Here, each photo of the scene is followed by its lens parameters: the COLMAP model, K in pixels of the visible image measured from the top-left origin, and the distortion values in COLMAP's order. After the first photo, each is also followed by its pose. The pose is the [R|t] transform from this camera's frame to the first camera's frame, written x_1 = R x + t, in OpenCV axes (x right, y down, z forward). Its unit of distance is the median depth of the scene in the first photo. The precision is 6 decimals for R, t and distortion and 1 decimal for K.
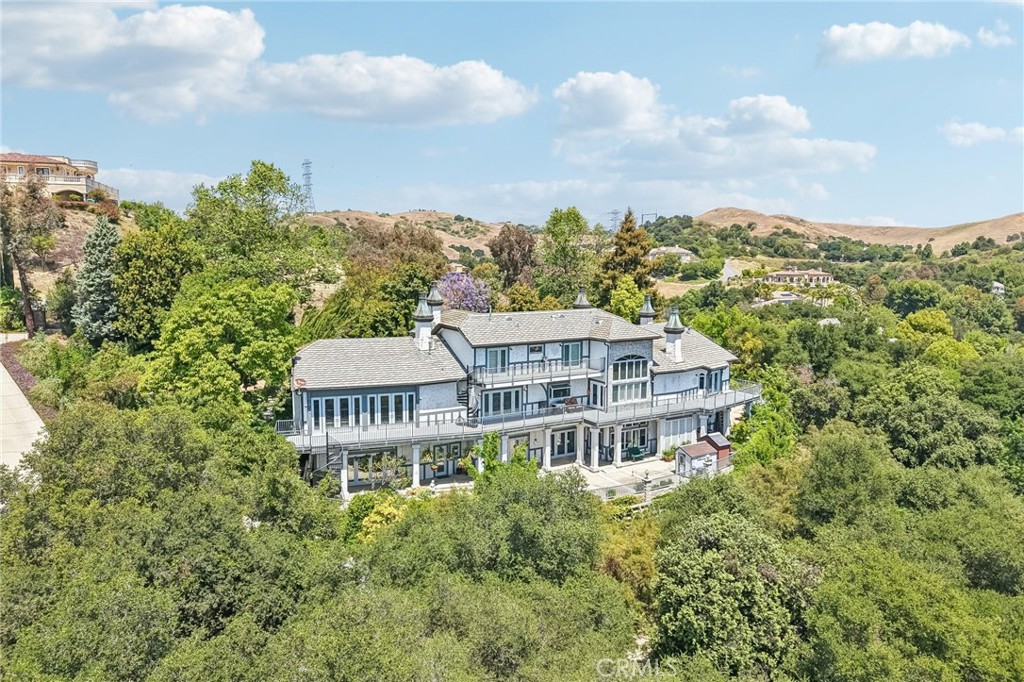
lens RADIAL K [[680.8, 0, 519.4], [0, 680.8, 340.6], [0, 0, 1]] dist [0.013478, -0.002738]
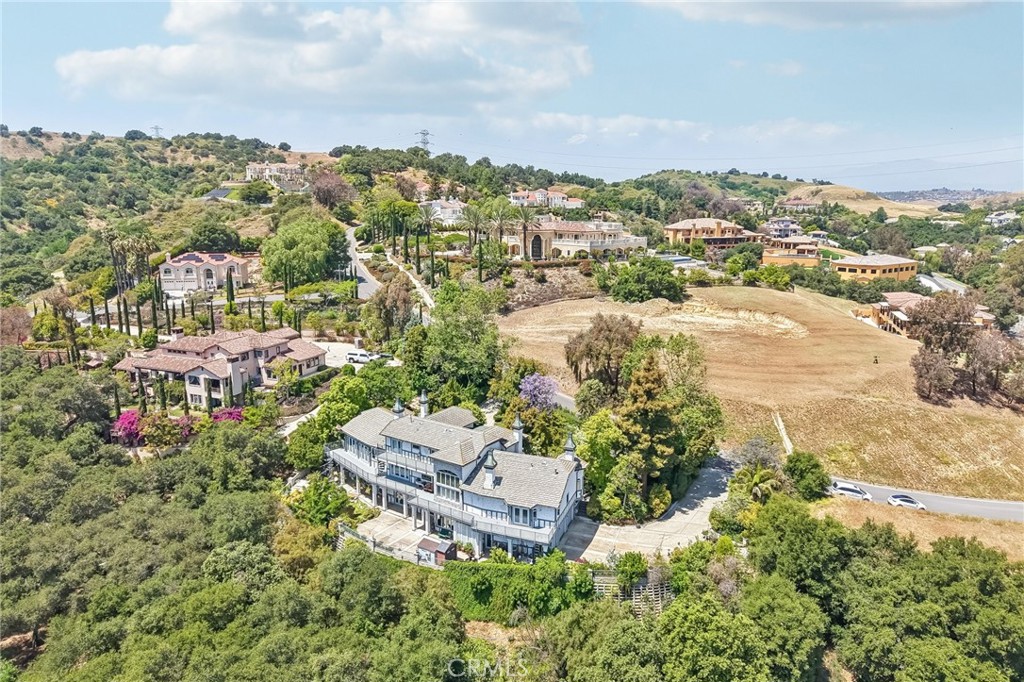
lens RADIAL K [[662.8, 0, 512.0], [0, 662.8, 341.0], [0, 0, 1]] dist [0.058315, -0.064617]
pose [[0.412778, 0.183979, -0.892057, 1.525934], [-0.111793, 0.982216, 0.150844, -0.513923], [0.903945, 0.037460, 0.426005, 0.499830]]
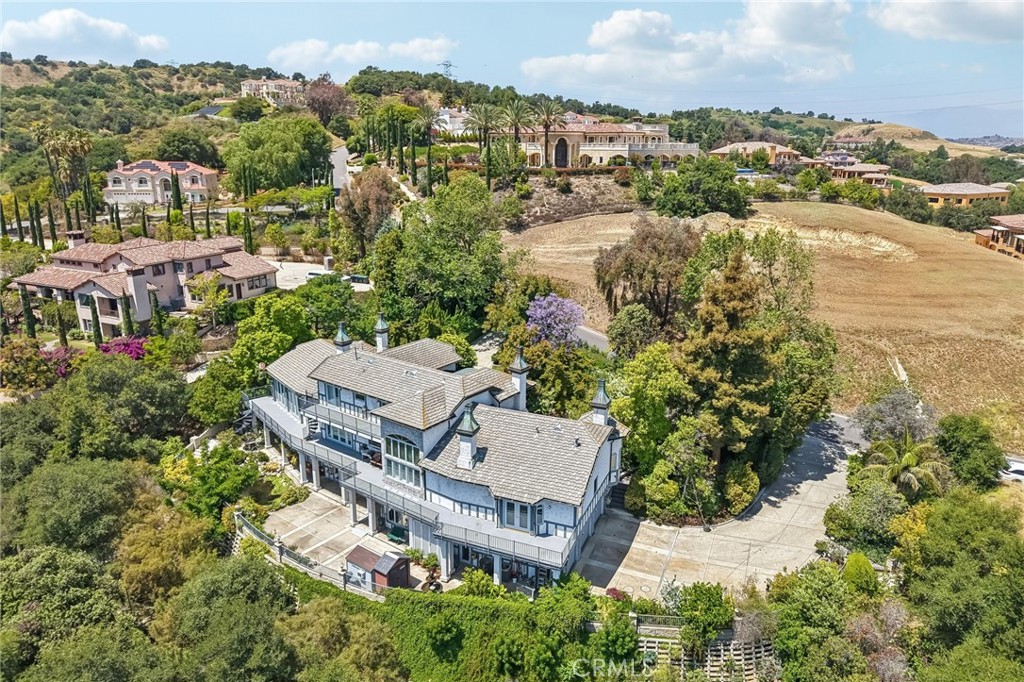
lens RADIAL K [[675.7, 0, 509.6], [0, 675.7, 342.9], [0, 0, 1]] dist [0.012249, 0.000591]
pose [[0.373100, 0.259430, -0.890782, 1.038003], [-0.118084, 0.965580, 0.231756, -0.343841], [0.920246, 0.018719, 0.390893, 0.789785]]
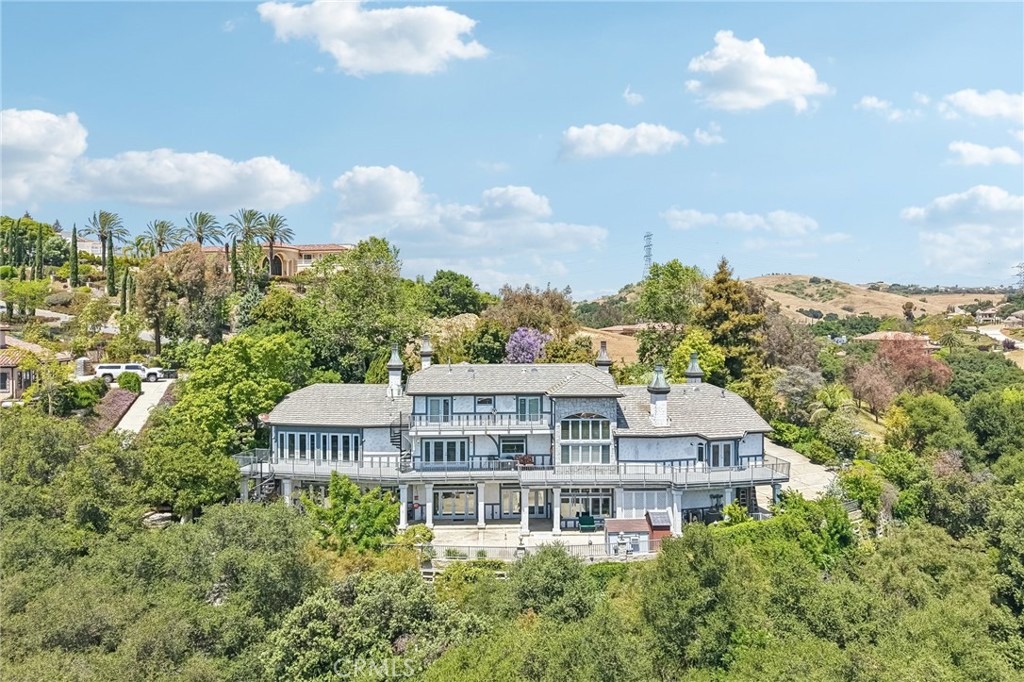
lens RADIAL K [[680.8, 0, 519.4], [0, 680.8, 340.6], [0, 0, 1]] dist [0.013478, -0.002738]
pose [[0.873258, 0.005551, -0.487226, 0.545181], [-0.052480, 0.995190, -0.082722, 0.004297], [0.484423, 0.097807, 0.869349, 0.153308]]
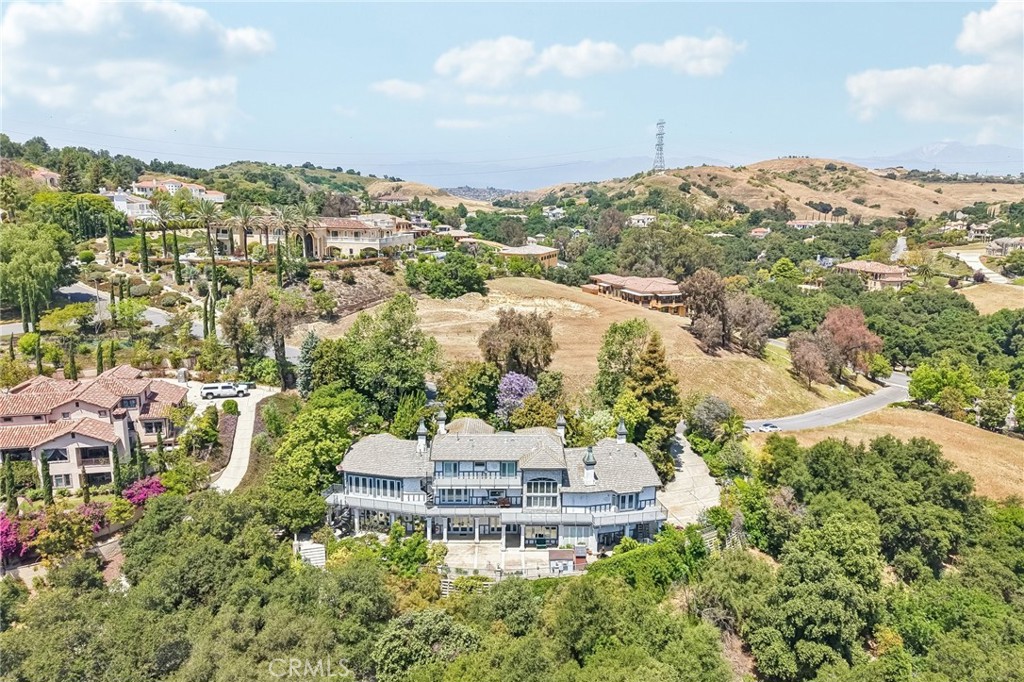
lens RADIAL K [[680.8, 0, 519.4], [0, 680.8, 340.6], [0, 0, 1]] dist [0.013478, -0.002738]
pose [[0.866660, 0.108371, -0.486987, 0.824932], [-0.069321, 0.992812, 0.097569, -0.423848], [0.494060, -0.050801, 0.867942, -0.293743]]
